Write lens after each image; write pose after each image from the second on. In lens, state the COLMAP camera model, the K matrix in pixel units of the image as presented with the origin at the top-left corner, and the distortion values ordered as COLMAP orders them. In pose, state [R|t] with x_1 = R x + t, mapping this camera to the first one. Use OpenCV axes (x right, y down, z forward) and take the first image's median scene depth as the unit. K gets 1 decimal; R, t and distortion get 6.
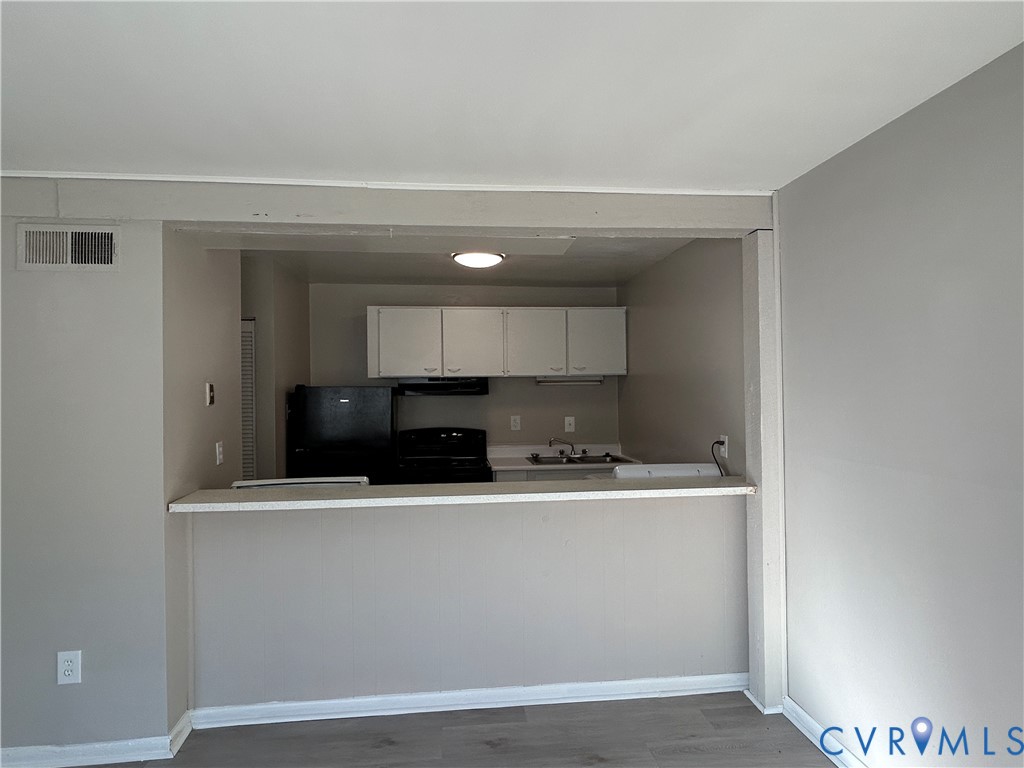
lens RADIAL K [[558.7, 0, 512.0], [0, 558.7, 384.0], [0, 0, 1]] dist [-0.001011, -0.000171]
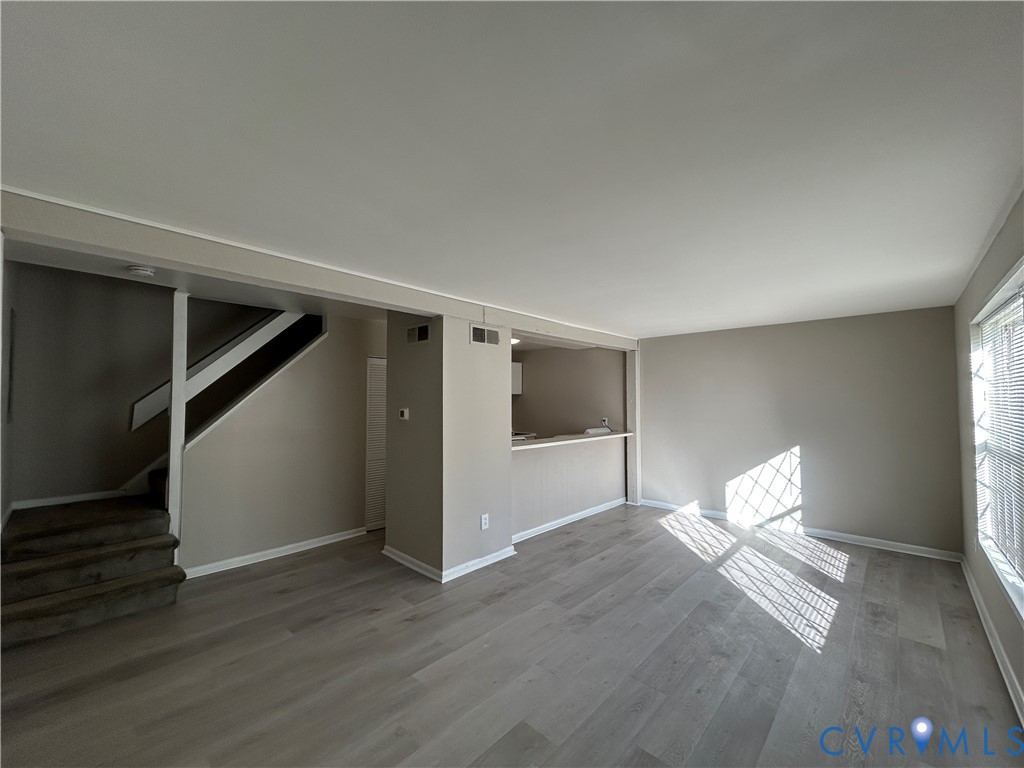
lens RADIAL K [[413.3, 0, 512.0], [0, 413.3, 384.0], [0, 0, 1]] dist [0.000508, 0.000145]
pose [[0.757867, 0.036335, 0.651397, -1.634234], [-0.012865, 0.999086, -0.040761, 0.017428], [-0.652282, 0.022512, 0.757642, -0.312262]]
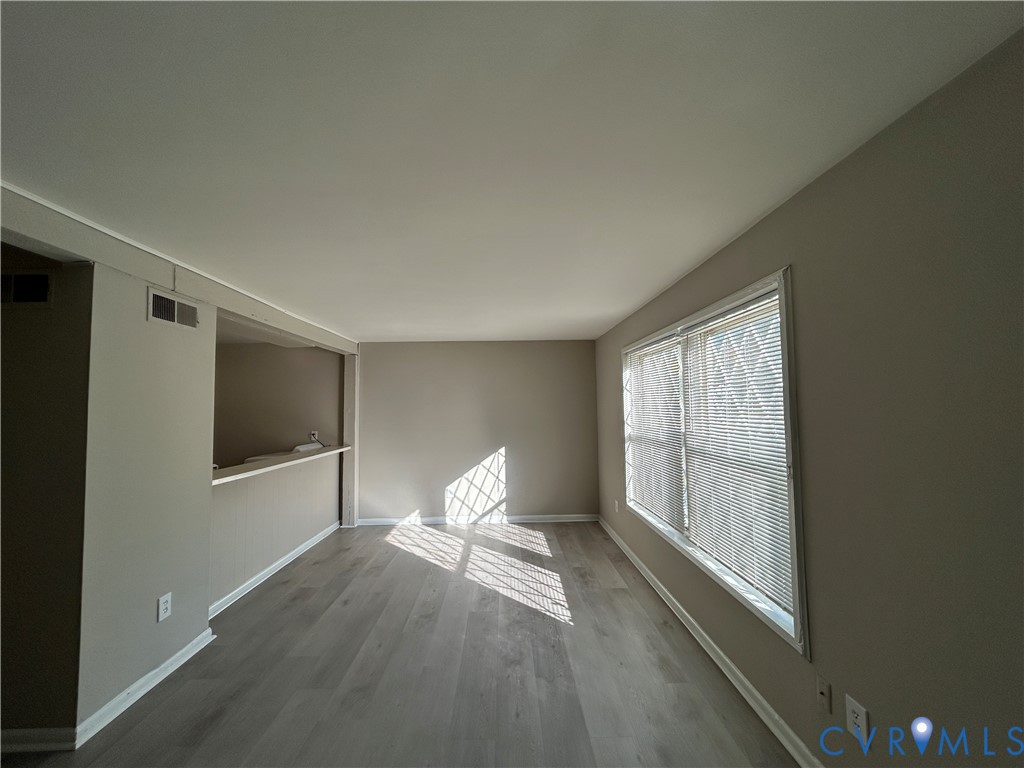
lens RADIAL K [[414.0, 0, 512.0], [0, 414.0, 384.0], [0, 0, 1]] dist [-0.001359, -0.000233]
pose [[0.088518, 0.066808, 0.993832, -1.609512], [0.005432, 0.997701, -0.067552, 0.020590], [-0.996060, 0.011378, 0.087952, 0.026501]]
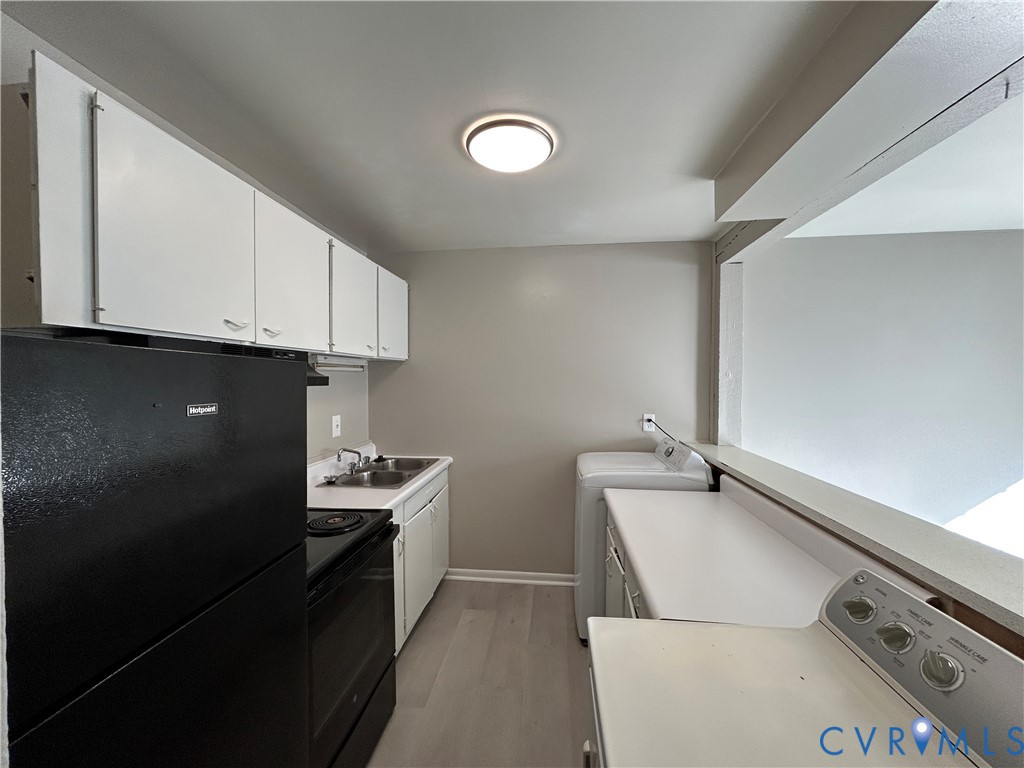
lens RADIAL K [[414.0, 0, 512.0], [0, 414.0, 384.0], [0, 0, 1]] dist [-0.001359, -0.000233]
pose [[0.209767, -0.006247, 0.977731, -0.739162], [-0.012072, 0.999887, 0.008979, 0.023723], [-0.977677, -0.013687, 0.209668, 1.369420]]
